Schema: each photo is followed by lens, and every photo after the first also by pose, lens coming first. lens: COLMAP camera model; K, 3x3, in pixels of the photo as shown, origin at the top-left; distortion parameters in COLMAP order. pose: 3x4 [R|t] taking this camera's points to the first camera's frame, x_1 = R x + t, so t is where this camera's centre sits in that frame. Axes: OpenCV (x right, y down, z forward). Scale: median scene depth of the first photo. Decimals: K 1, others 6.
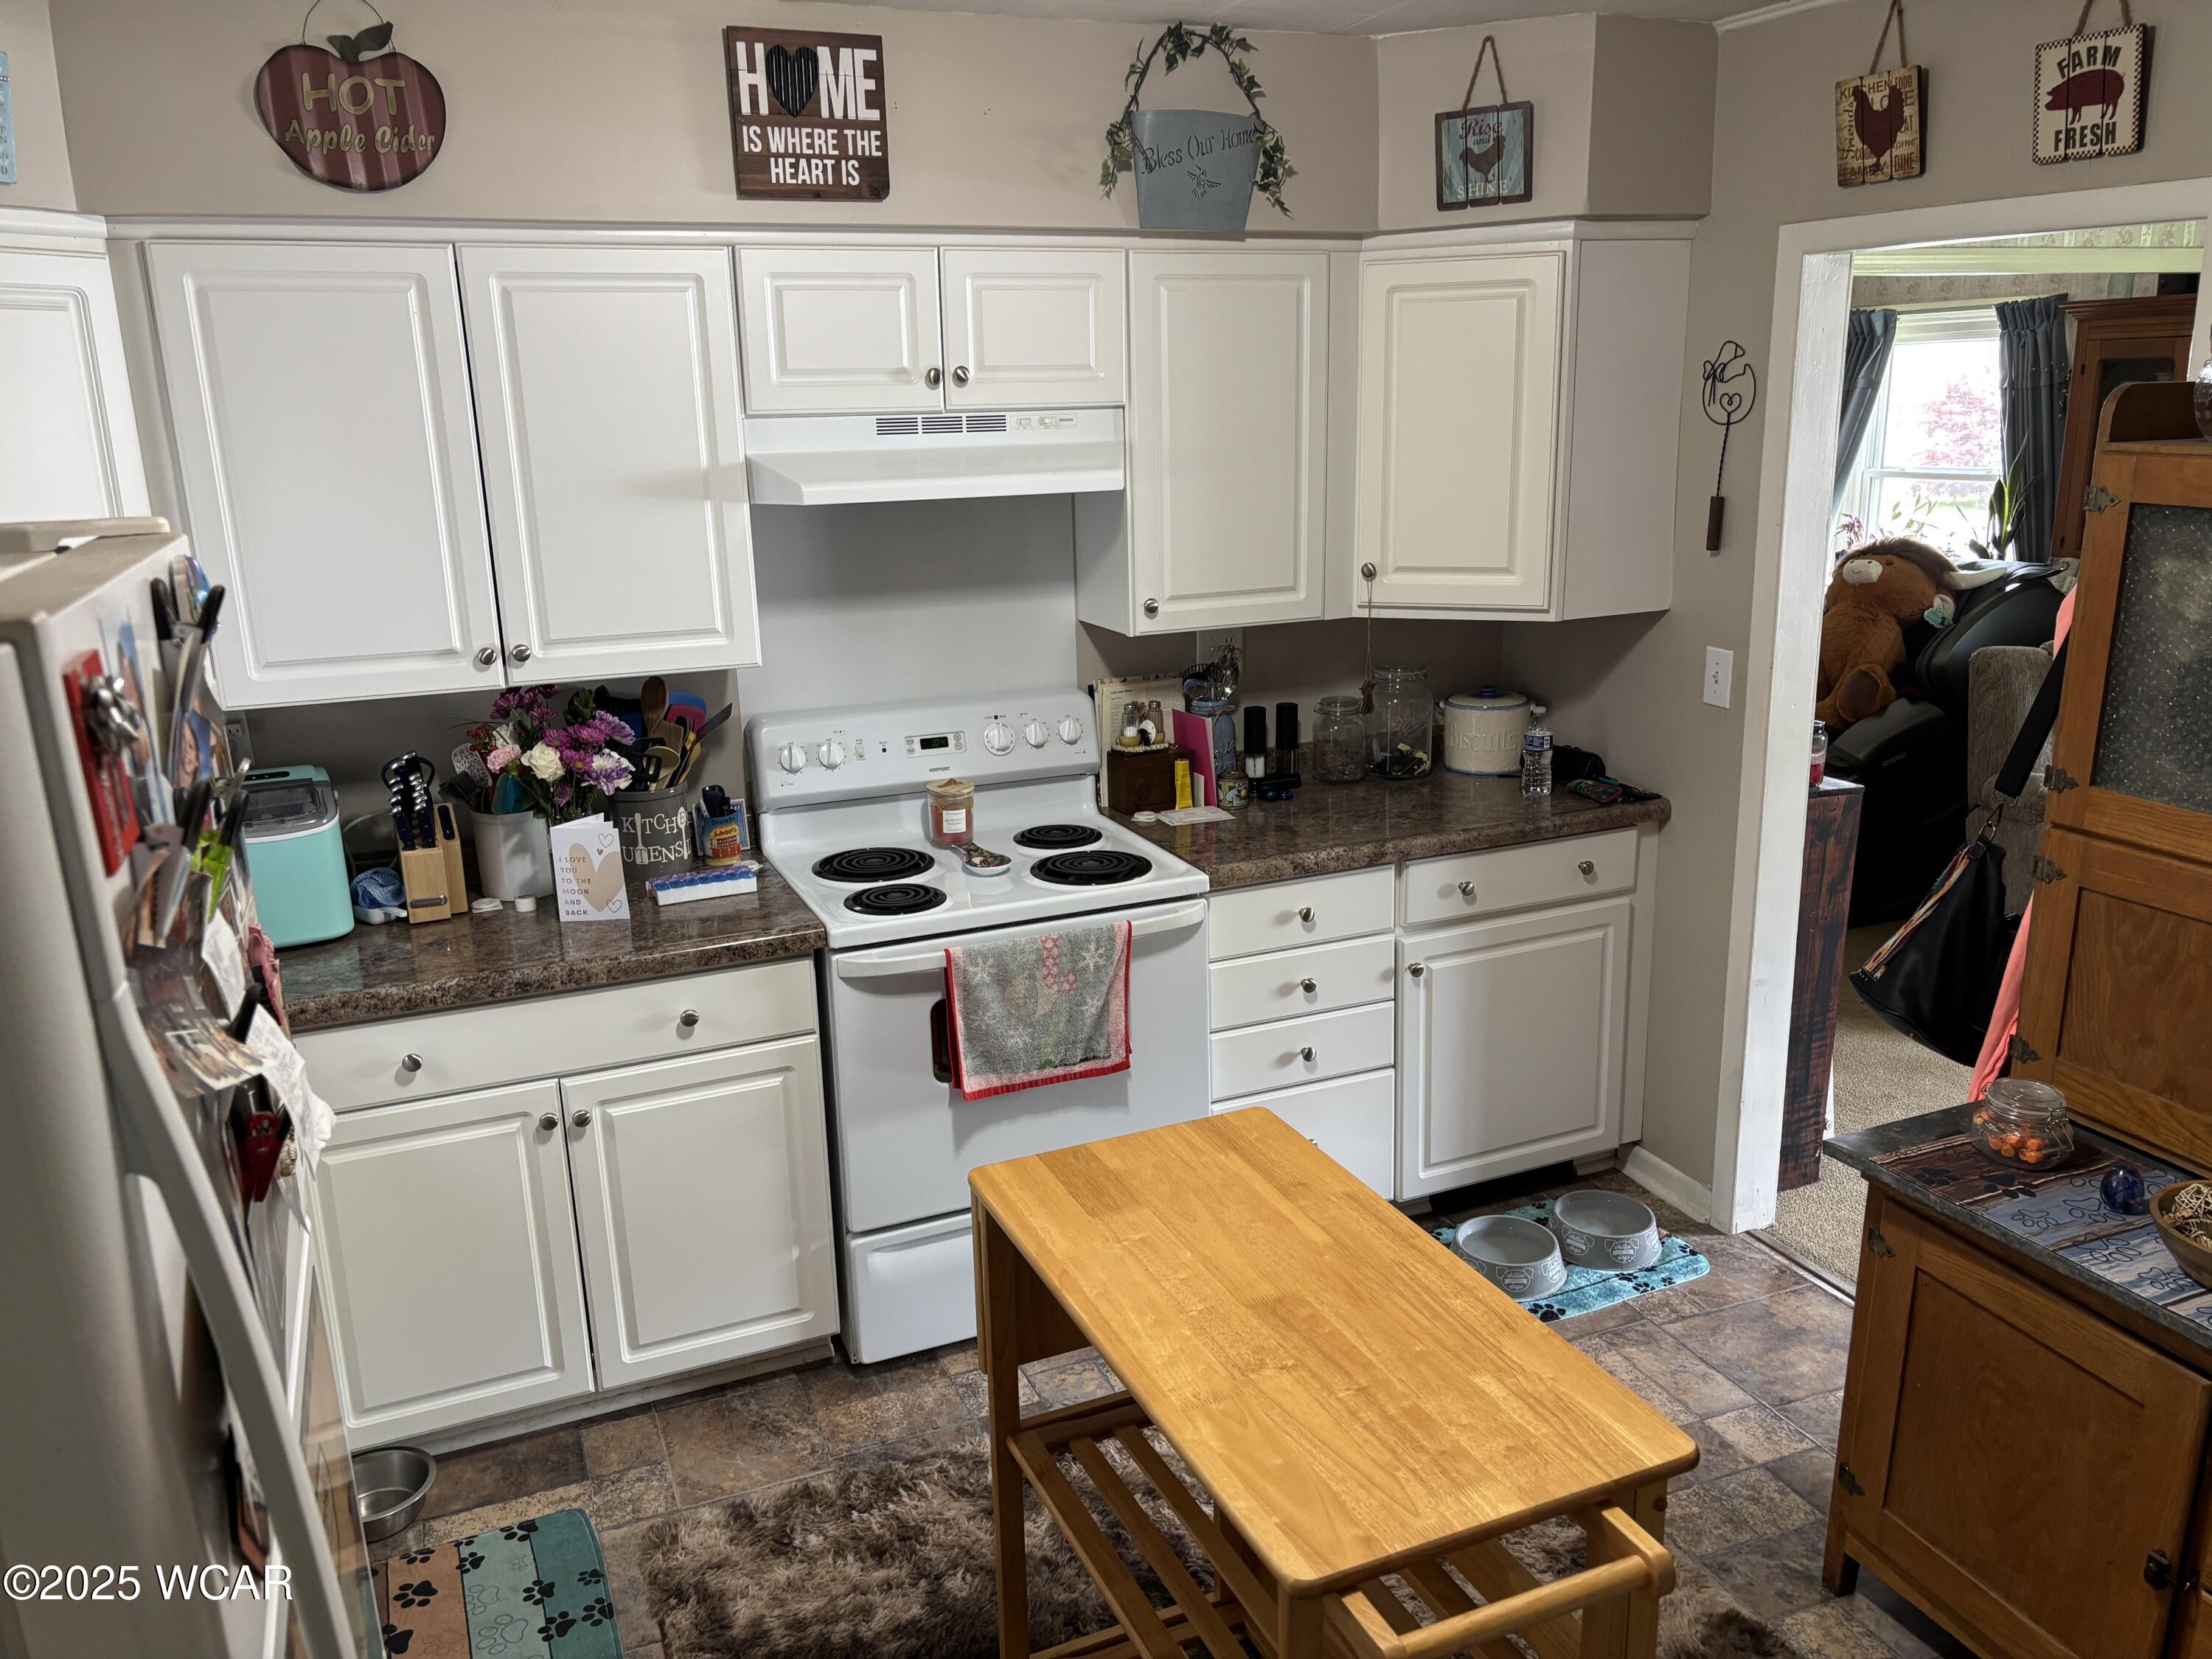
lens RADIAL K [[1693.0, 0, 1072.5], [0, 1693.0, 831.6], [0, 0, 1]] dist [0.085303, -0.104544]
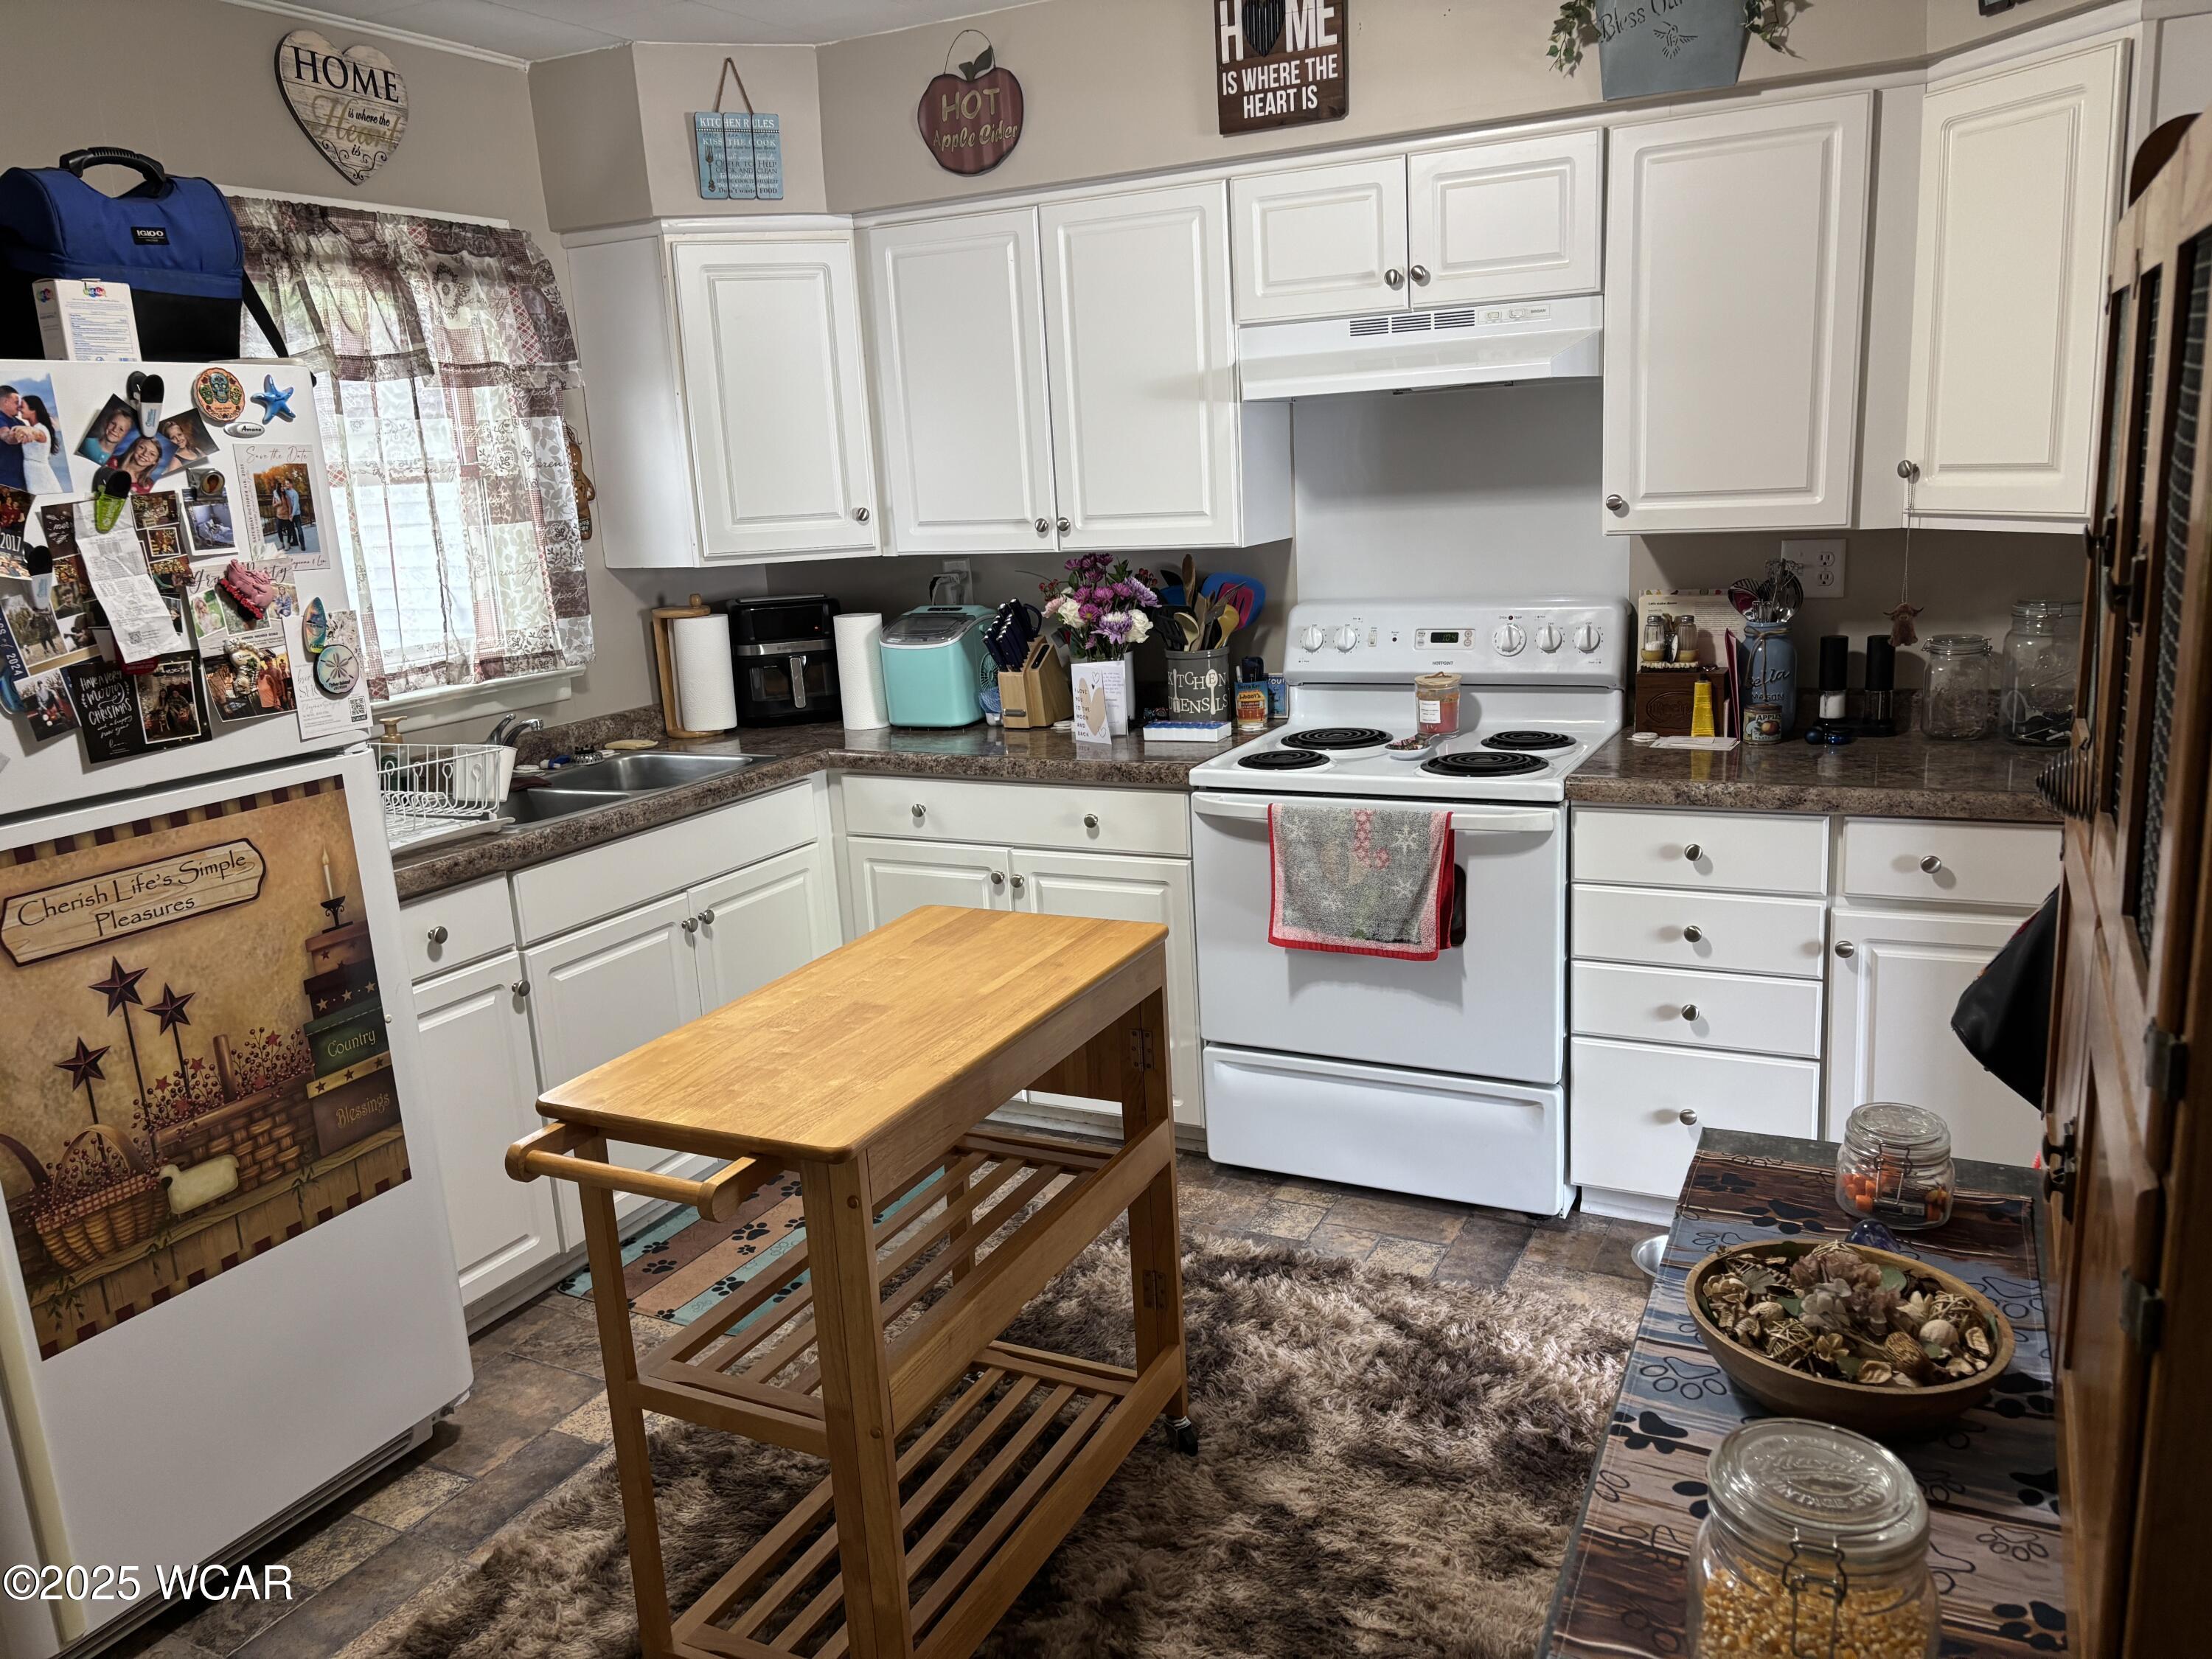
lens RADIAL K [[1693.0, 0, 1072.5], [0, 1693.0, 831.6], [0, 0, 1]] dist [0.085303, -0.104544]
pose [[0.627930, 0.163498, -0.760902, 0.668785], [-0.157410, 0.984159, 0.081568, 0.017520], [0.762185, 0.068555, 0.643719, 0.188815]]
